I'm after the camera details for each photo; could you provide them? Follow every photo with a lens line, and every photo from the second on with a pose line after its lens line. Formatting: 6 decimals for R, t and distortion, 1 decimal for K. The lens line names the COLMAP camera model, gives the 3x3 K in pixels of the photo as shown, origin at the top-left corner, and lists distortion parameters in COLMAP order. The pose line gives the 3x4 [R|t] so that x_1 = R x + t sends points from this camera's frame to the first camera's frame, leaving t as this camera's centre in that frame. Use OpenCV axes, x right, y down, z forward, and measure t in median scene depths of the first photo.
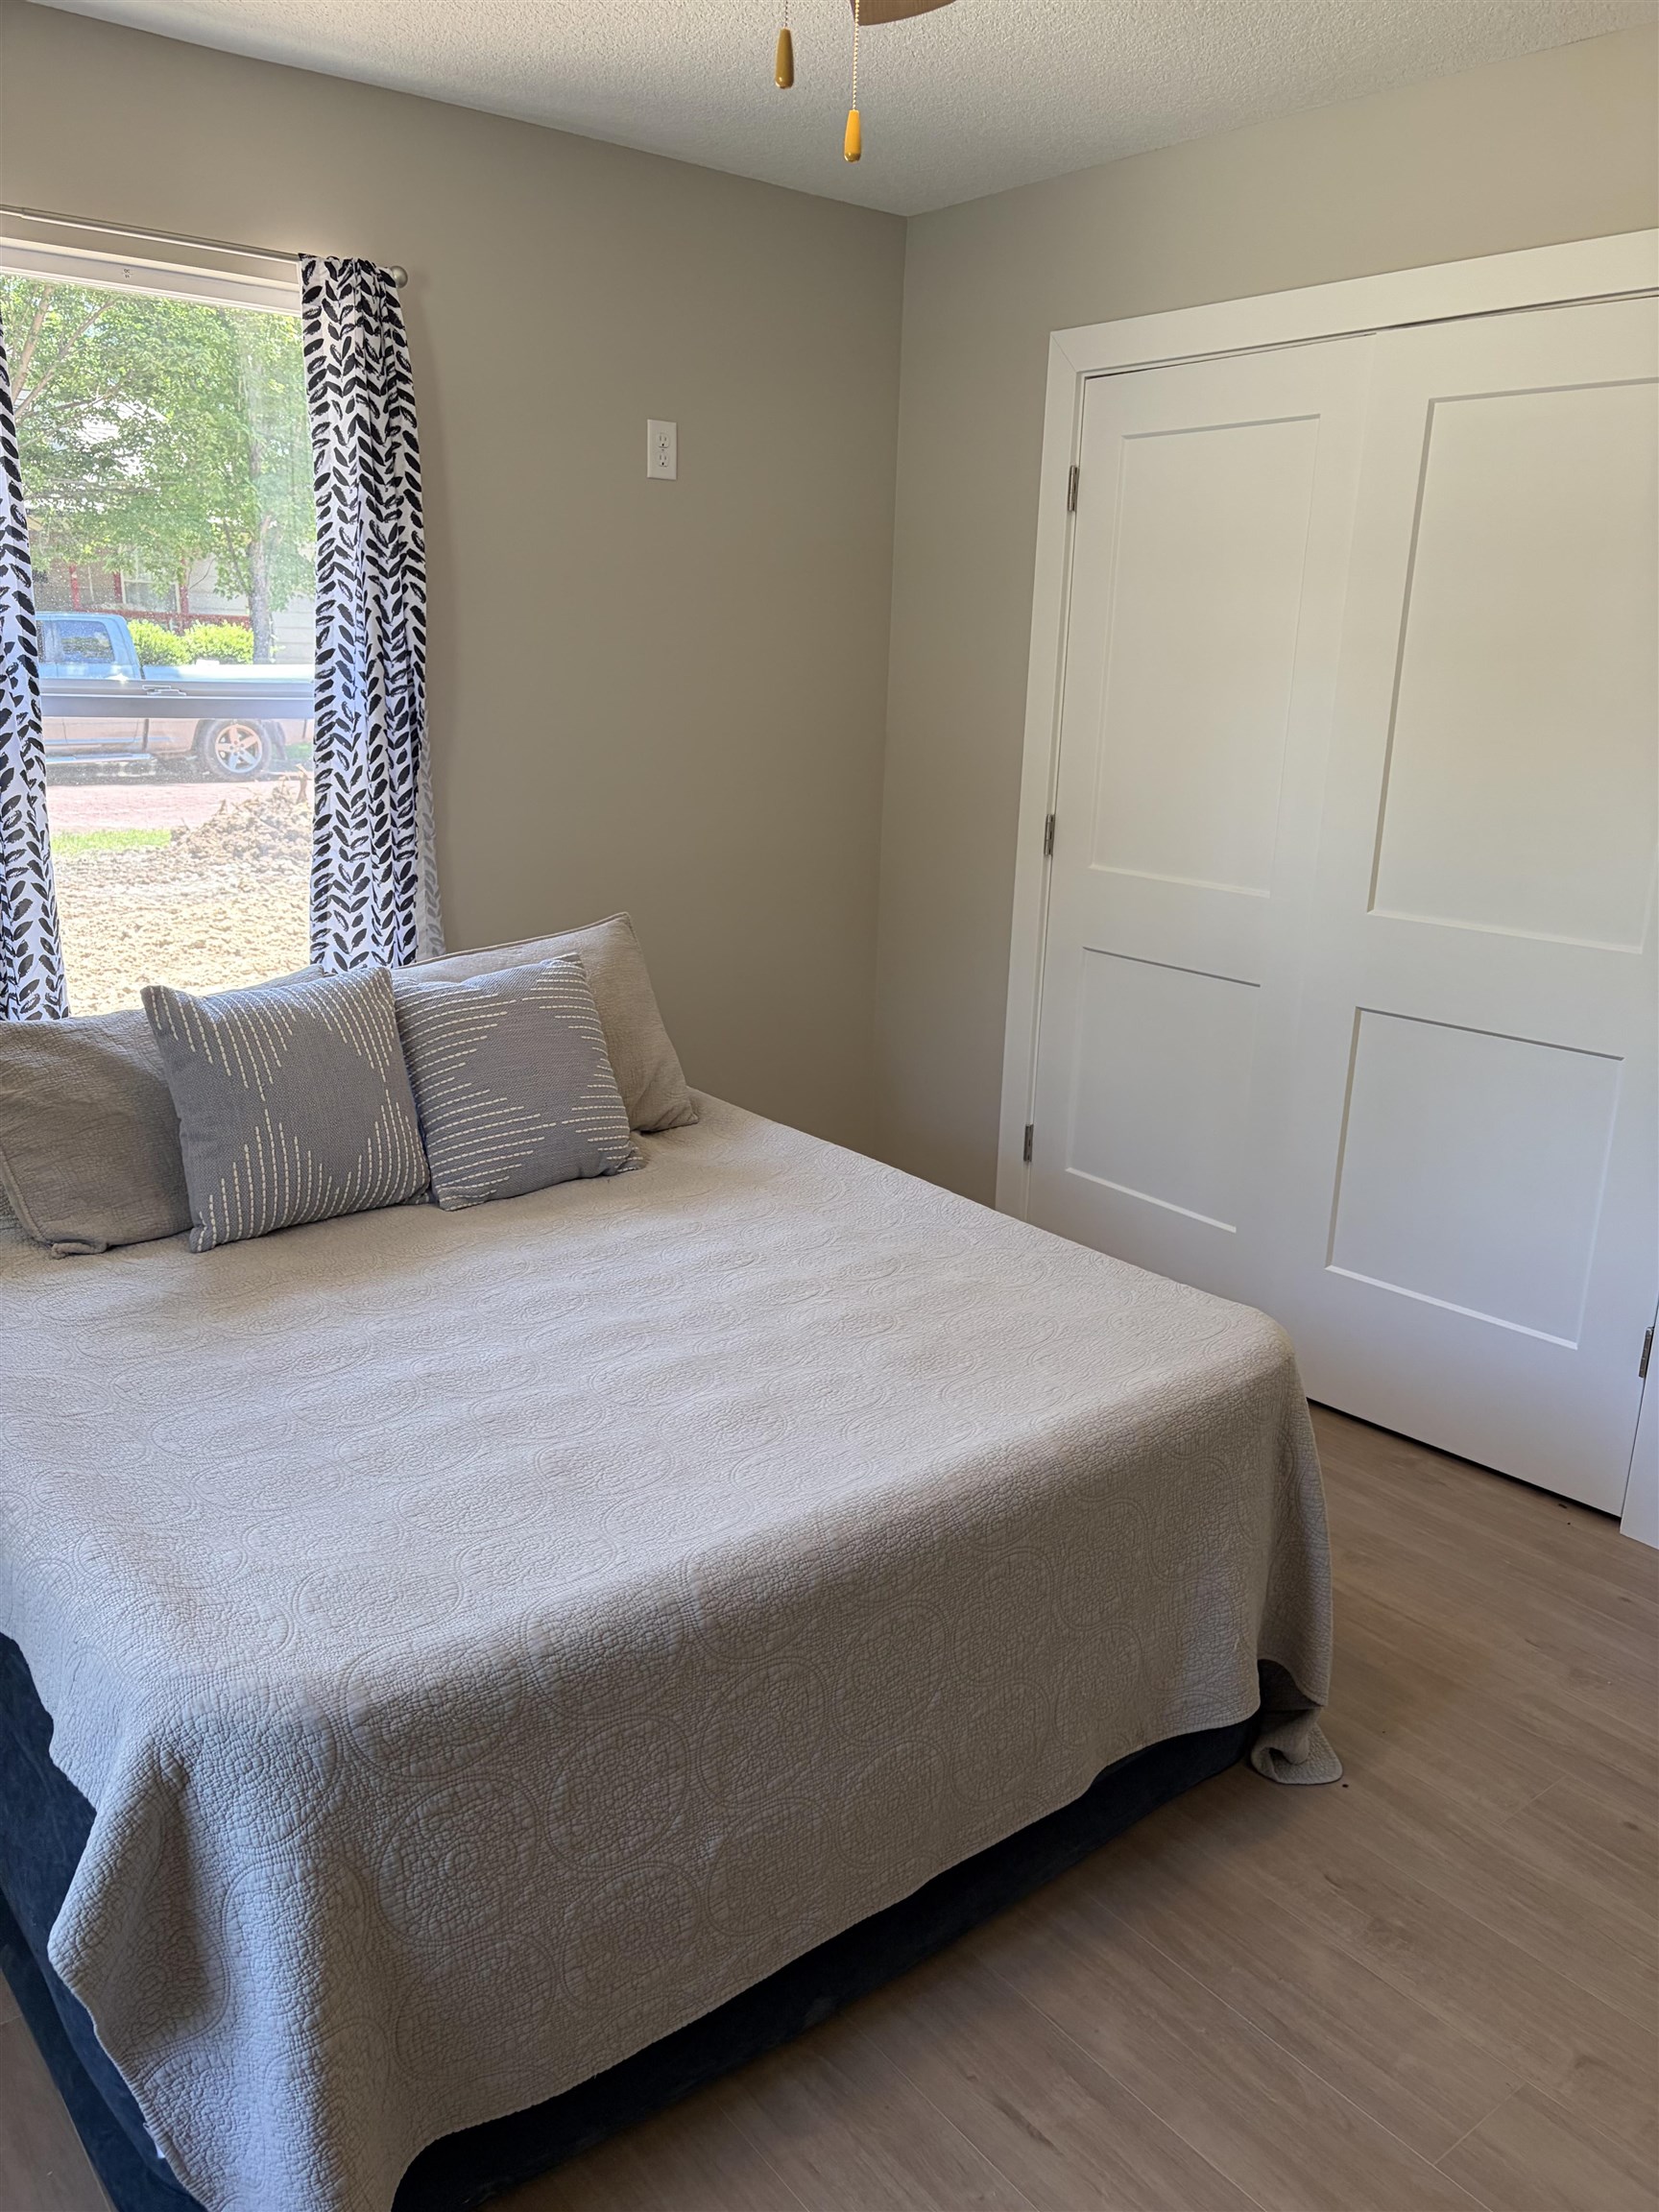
lens RADIAL K [[1659.1, 0, 855.1], [0, 1659.1, 1116.5], [0, 0, 1]] dist [0.055872, -0.064308]
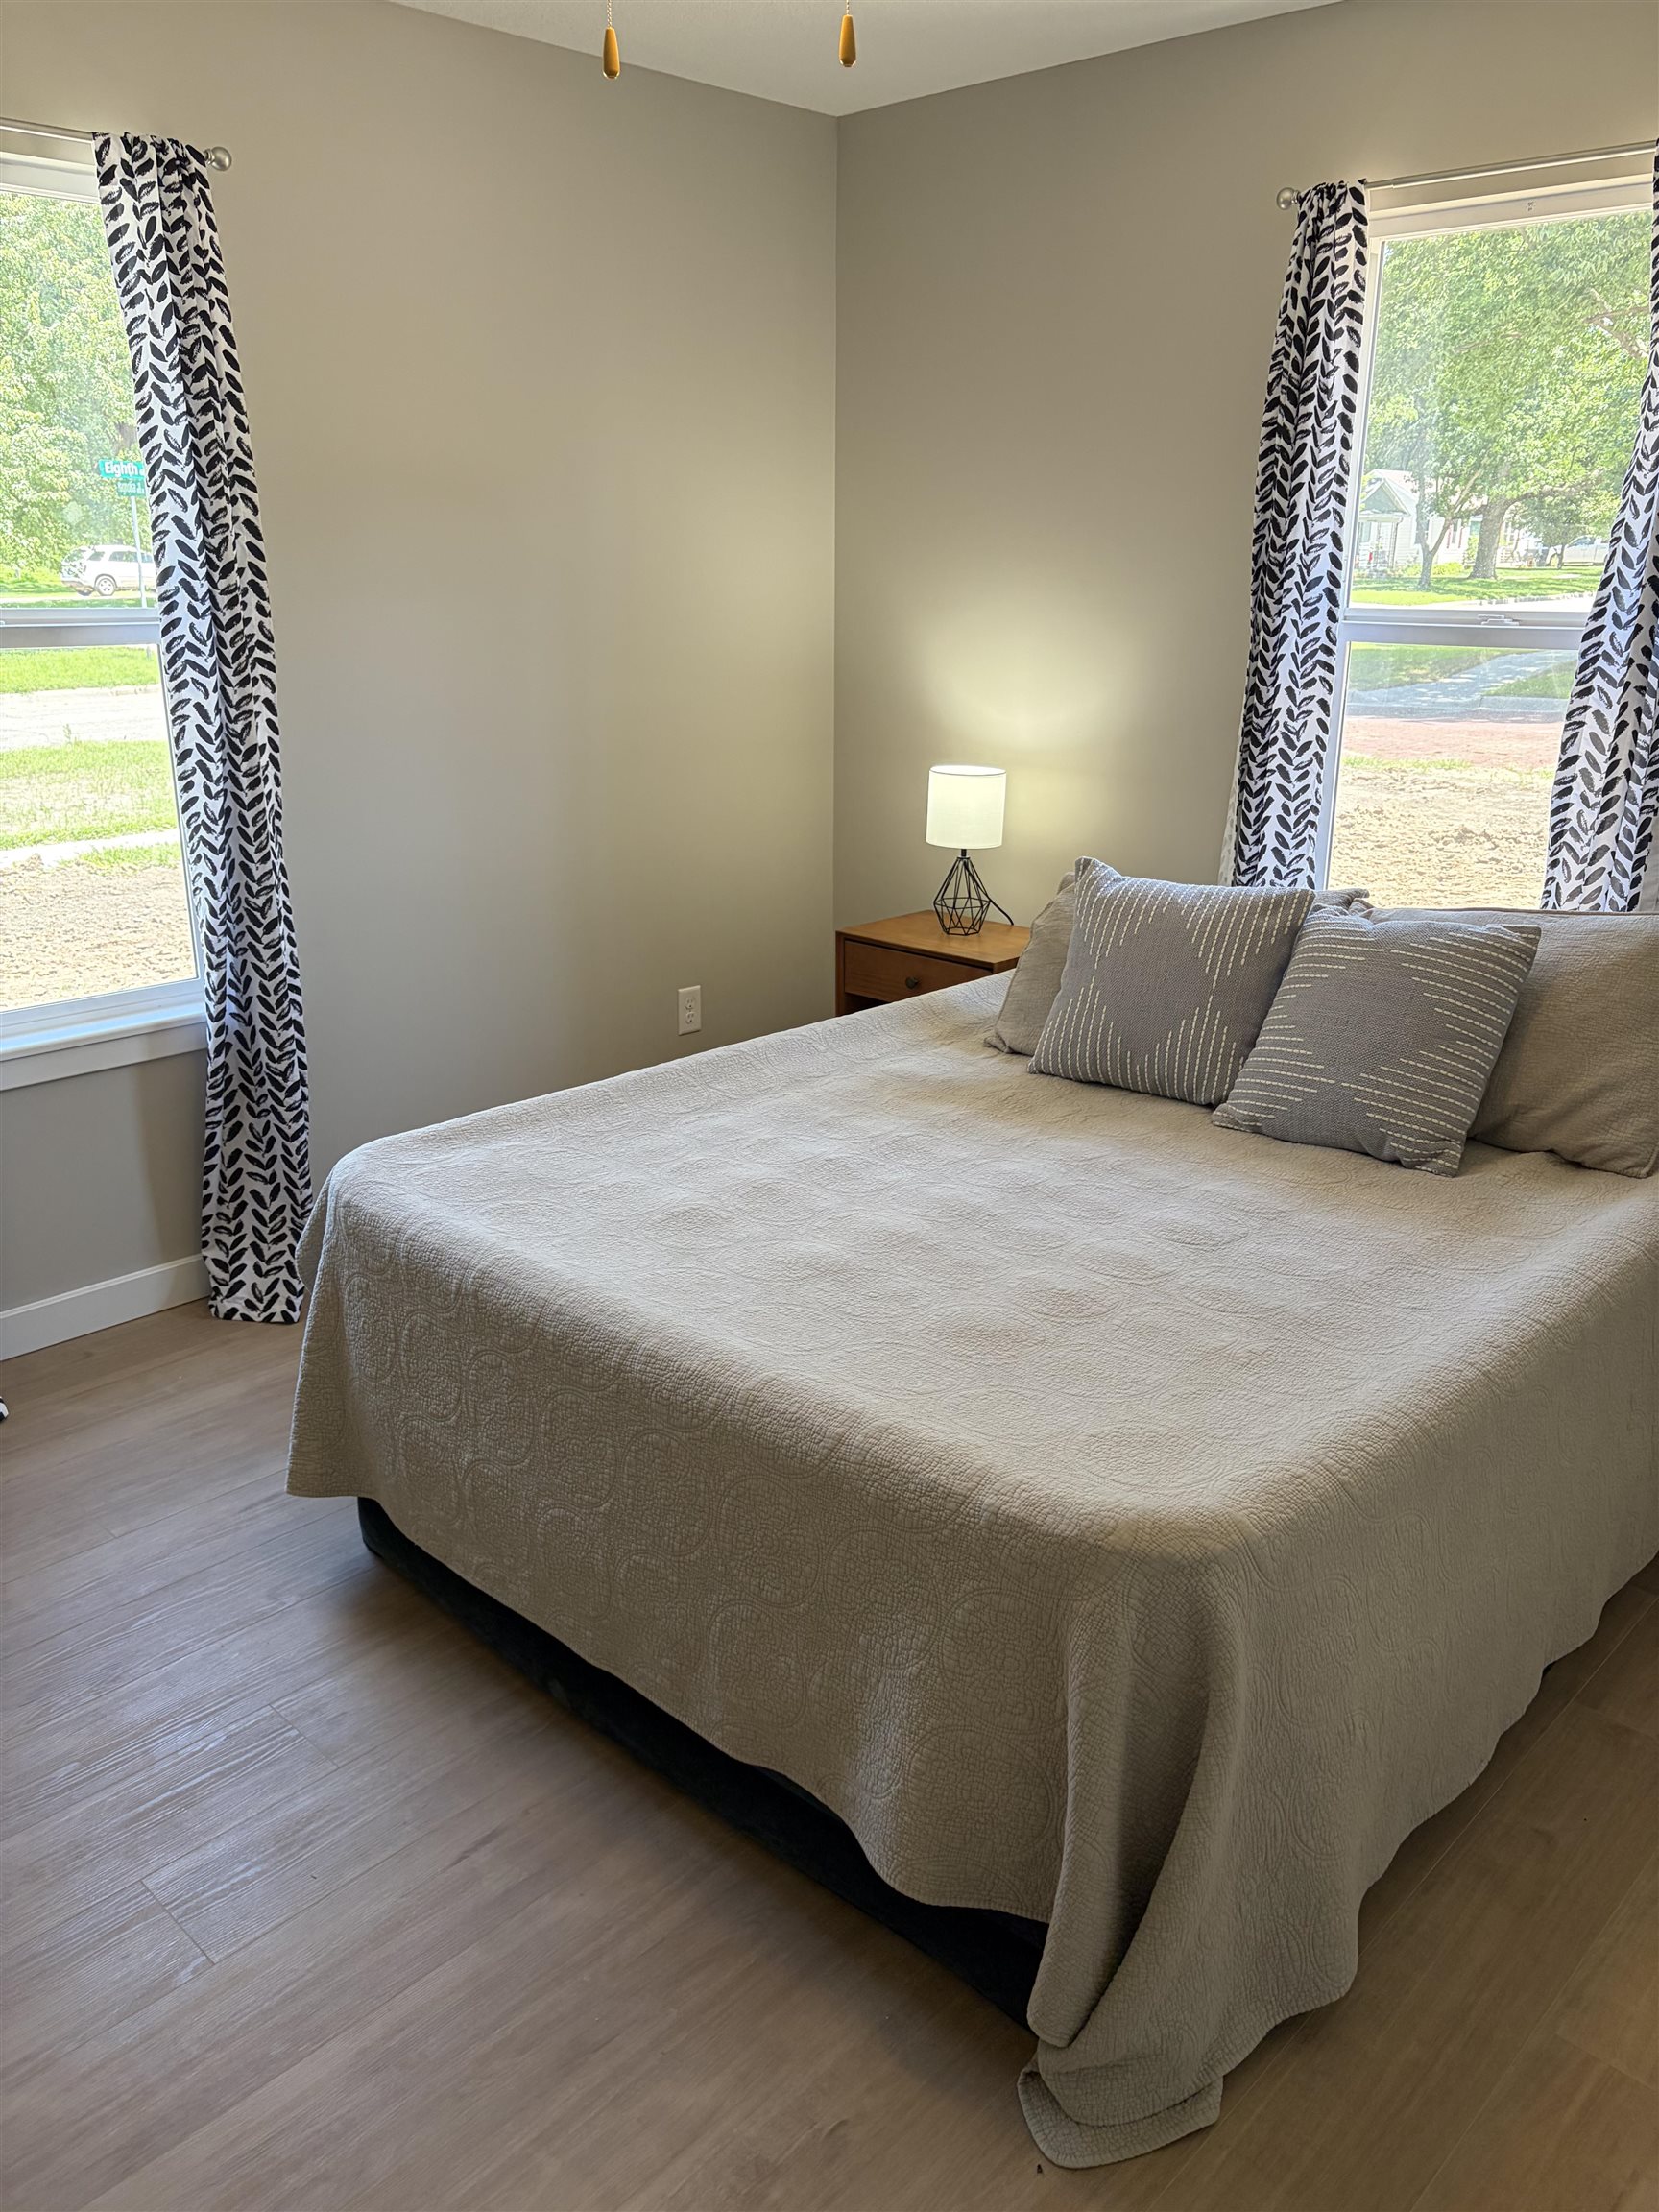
lens RADIAL K [[1659.1, 0, 855.1], [0, 1659.1, 1116.5], [0, 0, 1]] dist [0.055872, -0.064308]
pose [[0.150054, 0.279976, -0.948207, 0.738136], [-0.266747, 0.934965, 0.233853, -0.136983], [0.952014, 0.217841, 0.214978, 0.610353]]
